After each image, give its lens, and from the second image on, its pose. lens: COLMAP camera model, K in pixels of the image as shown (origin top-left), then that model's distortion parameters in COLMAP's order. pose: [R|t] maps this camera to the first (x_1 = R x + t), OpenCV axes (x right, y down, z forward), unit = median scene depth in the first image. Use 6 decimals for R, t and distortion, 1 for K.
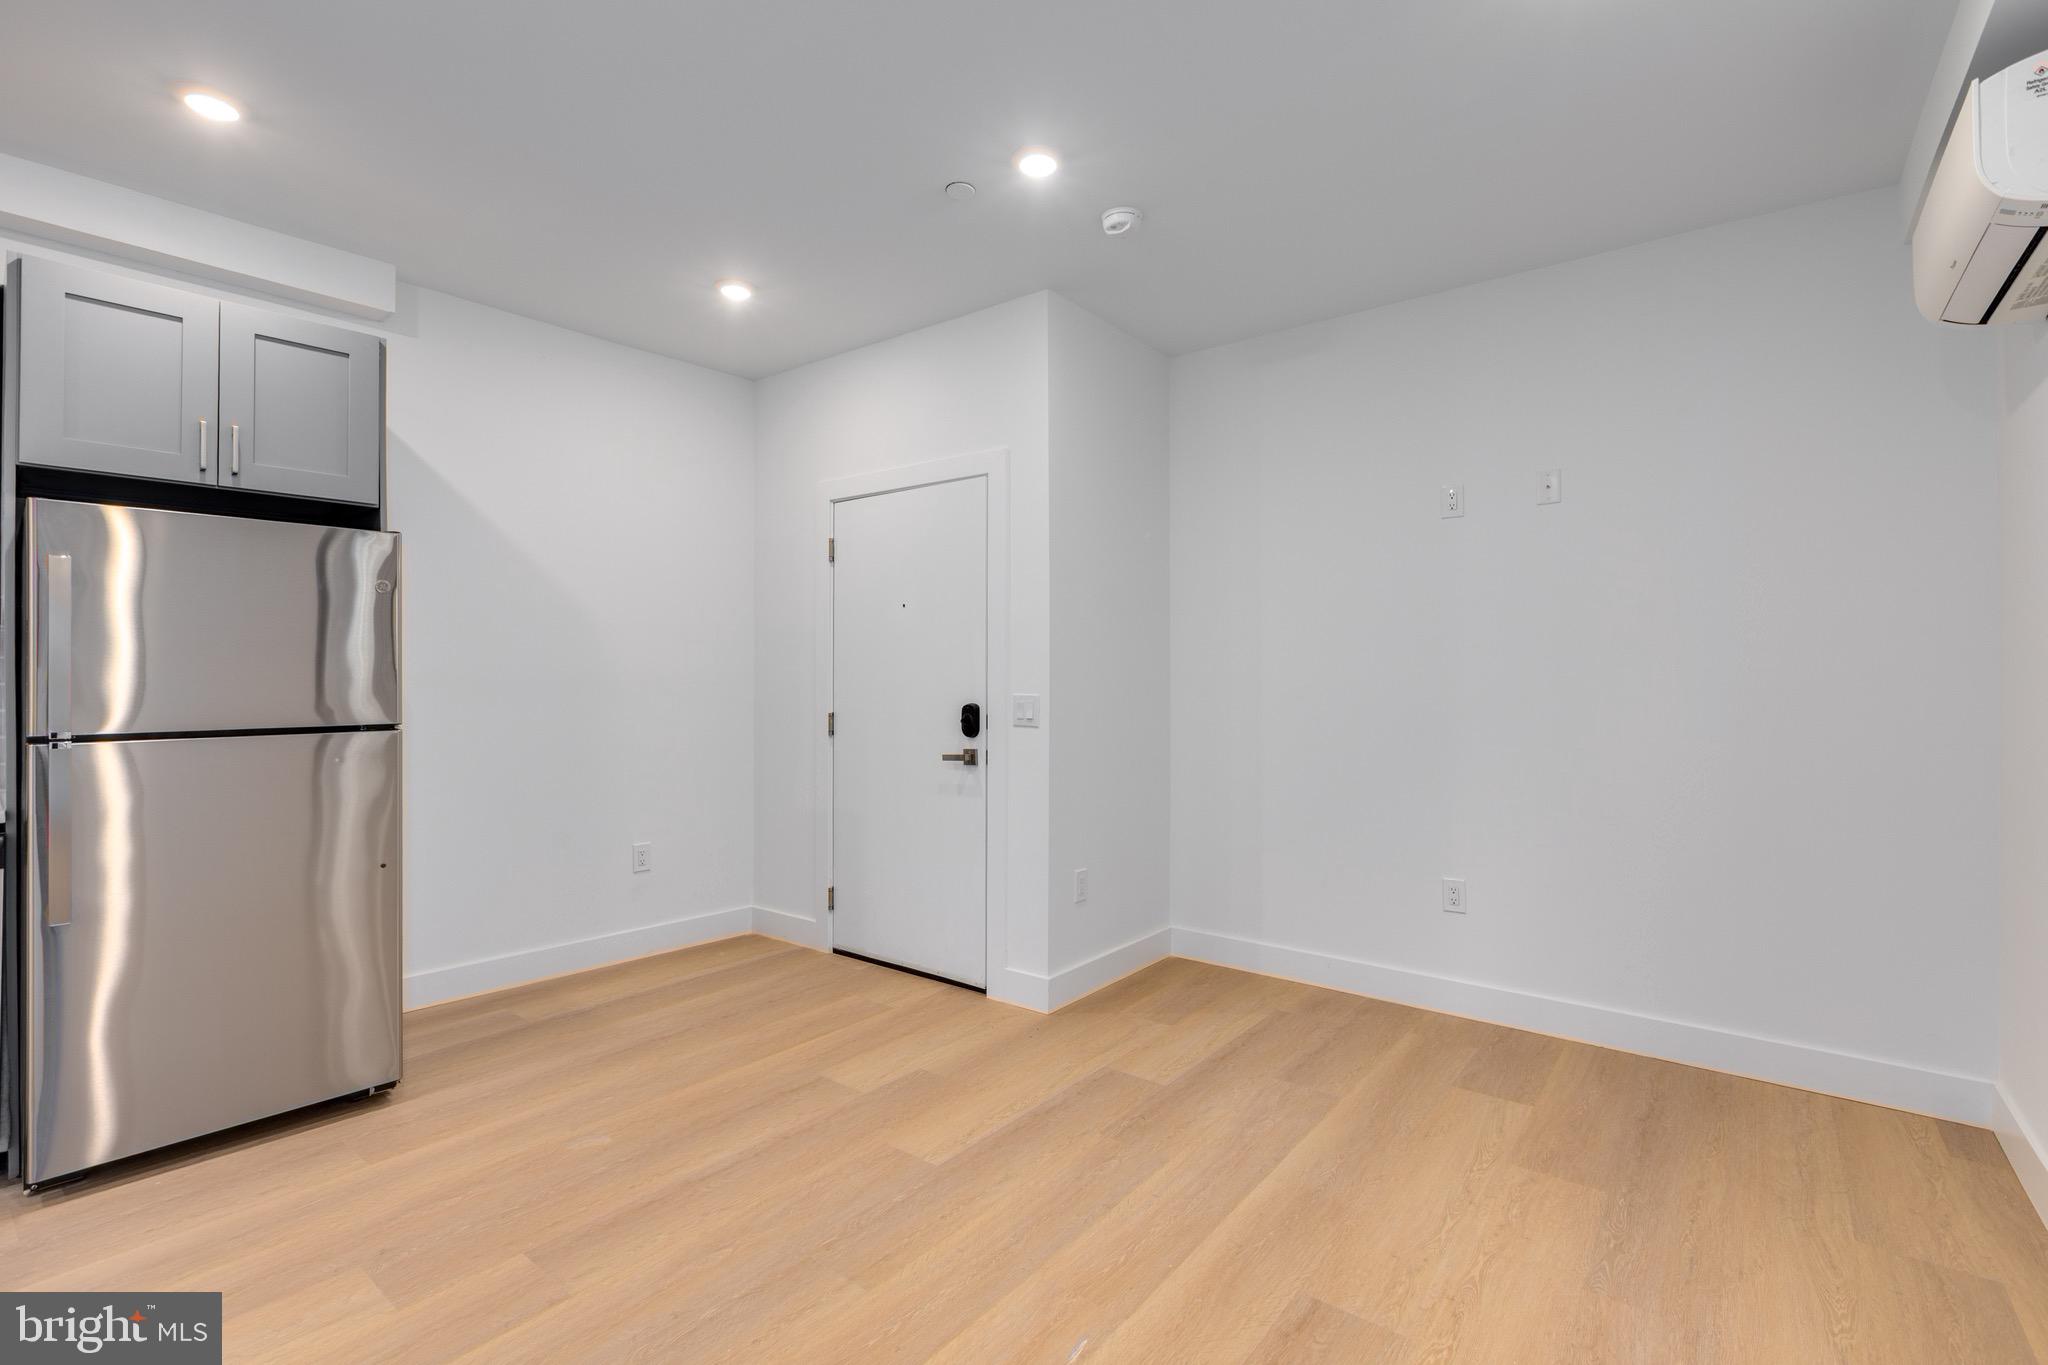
lens RADIAL K [[917.0, 0, 1033.6], [0, 917.0, 681.0], [0, 0, 1]] dist [0.003433, -0.000164]
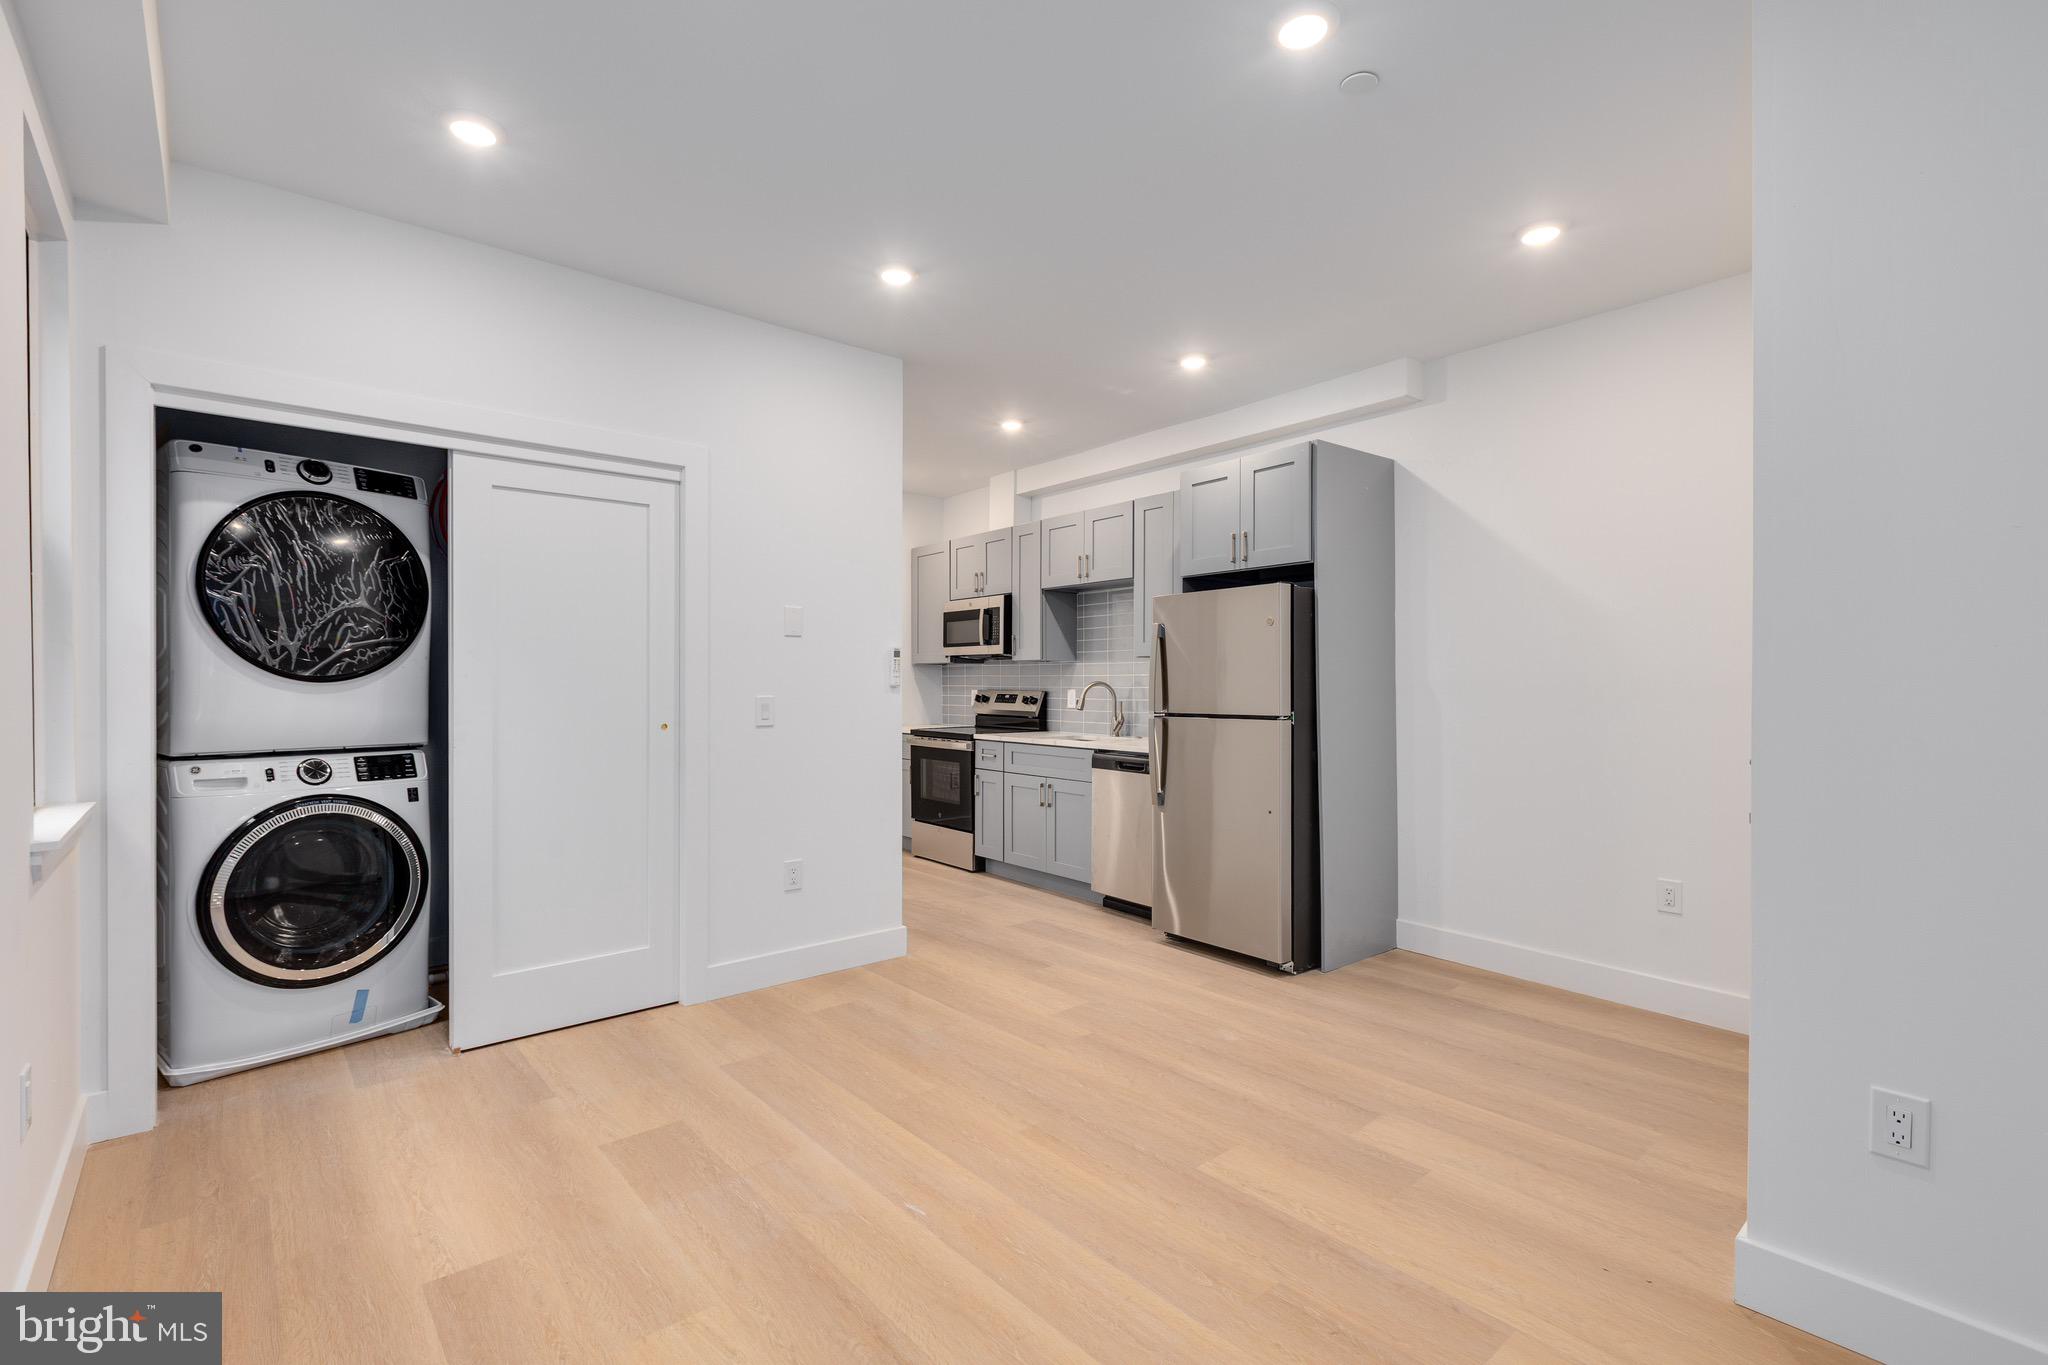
lens RADIAL K [[917.0, 0, 989.6], [0, 917.0, 683.8], [0, 0, 1]] dist [0.003433, -0.000164]
pose [[-0.215534, -0.004373, -0.976487, 0.754101], [-0.002075, 0.999990, -0.004021, 0.004471], [0.976494, 0.001159, -0.215541, 0.814610]]
